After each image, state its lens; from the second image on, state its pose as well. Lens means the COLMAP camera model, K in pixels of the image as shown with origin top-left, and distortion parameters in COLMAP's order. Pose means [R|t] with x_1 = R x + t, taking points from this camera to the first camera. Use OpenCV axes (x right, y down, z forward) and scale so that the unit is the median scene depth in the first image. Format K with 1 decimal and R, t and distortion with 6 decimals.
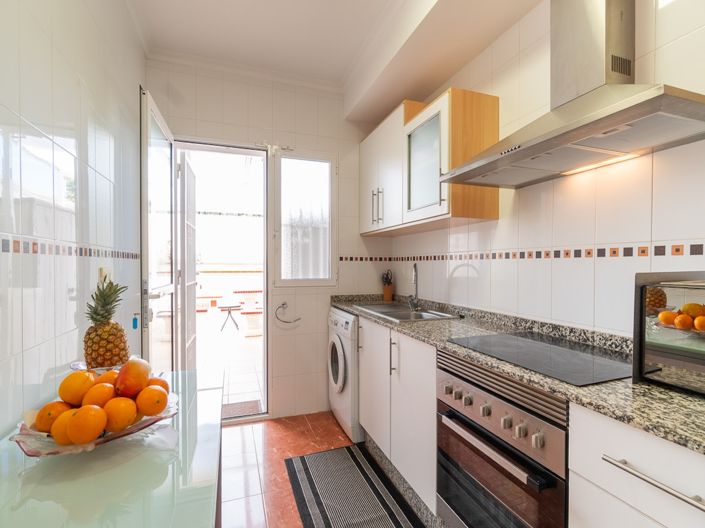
lens RADIAL K [[332.3, 0, 354.7], [0, 332.3, 268.3], [0, 0, 1]] dist [-0.008270, 0.001607]
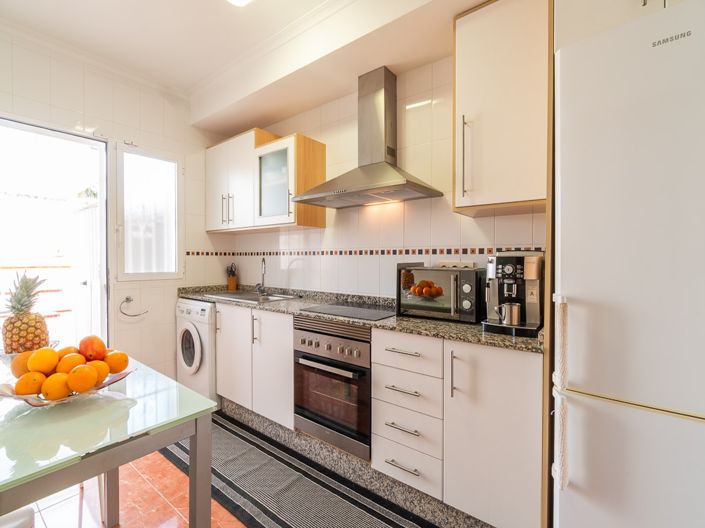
lens RADIAL K [[332.3, 0, 358.9], [0, 332.3, 261.6], [0, 0, 1]] dist [-0.008270, 0.001607]
pose [[0.837494, -0.005604, 0.546417, -0.255398], [0.005677, 0.999983, 0.001554, -0.000609], [-0.546417, 0.001801, 0.837512, -0.321130]]
